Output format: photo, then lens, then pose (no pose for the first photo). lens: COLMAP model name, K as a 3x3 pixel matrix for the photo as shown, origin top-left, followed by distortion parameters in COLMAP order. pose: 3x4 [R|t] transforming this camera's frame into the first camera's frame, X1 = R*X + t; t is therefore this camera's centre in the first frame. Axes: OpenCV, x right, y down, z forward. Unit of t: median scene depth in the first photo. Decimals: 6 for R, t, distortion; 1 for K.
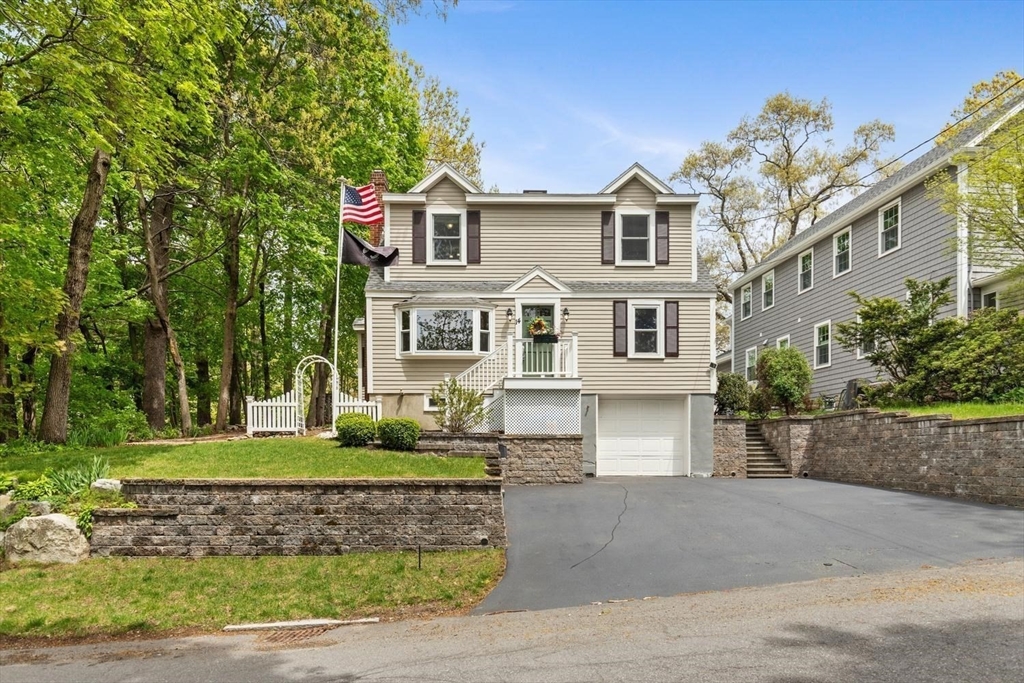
lens RADIAL K [[651.1, 0, 511.2], [0, 651.1, 335.9], [0, 0, 1]] dist [0.003681, 0.001032]
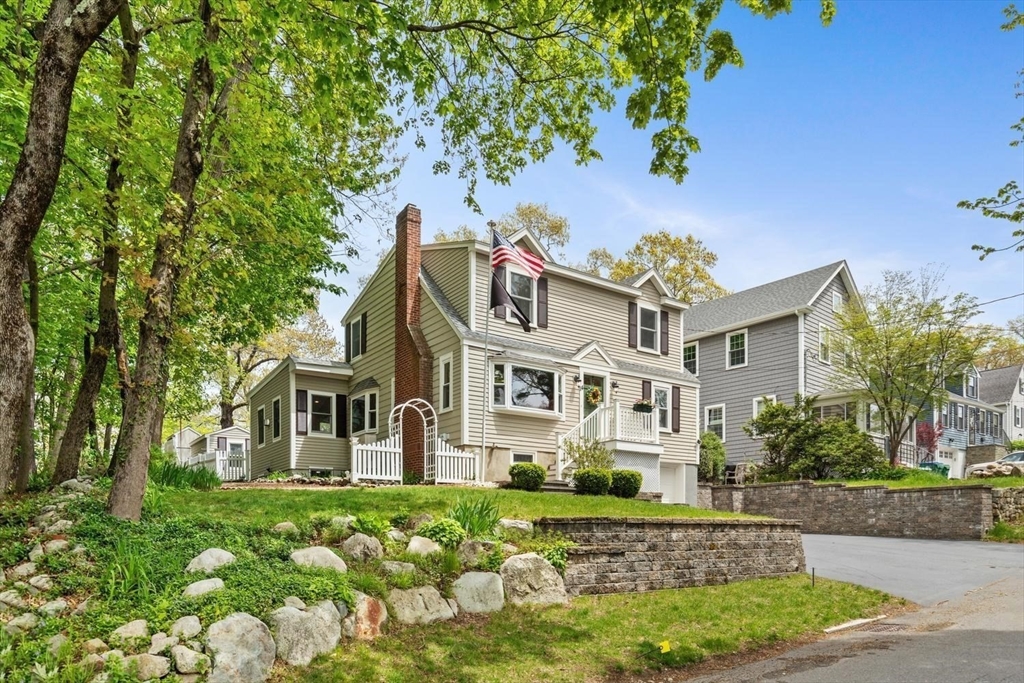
lens RADIAL K [[689.4, 0, 503.0], [0, 689.4, 389.3], [0, 0, 1]] dist [-0.007695, -0.003219]
pose [[0.812177, 0.118001, 0.571352, -0.895665], [-0.103187, 0.992947, -0.058393, 0.071780], [-0.574213, -0.011531, 0.818625, 0.158768]]
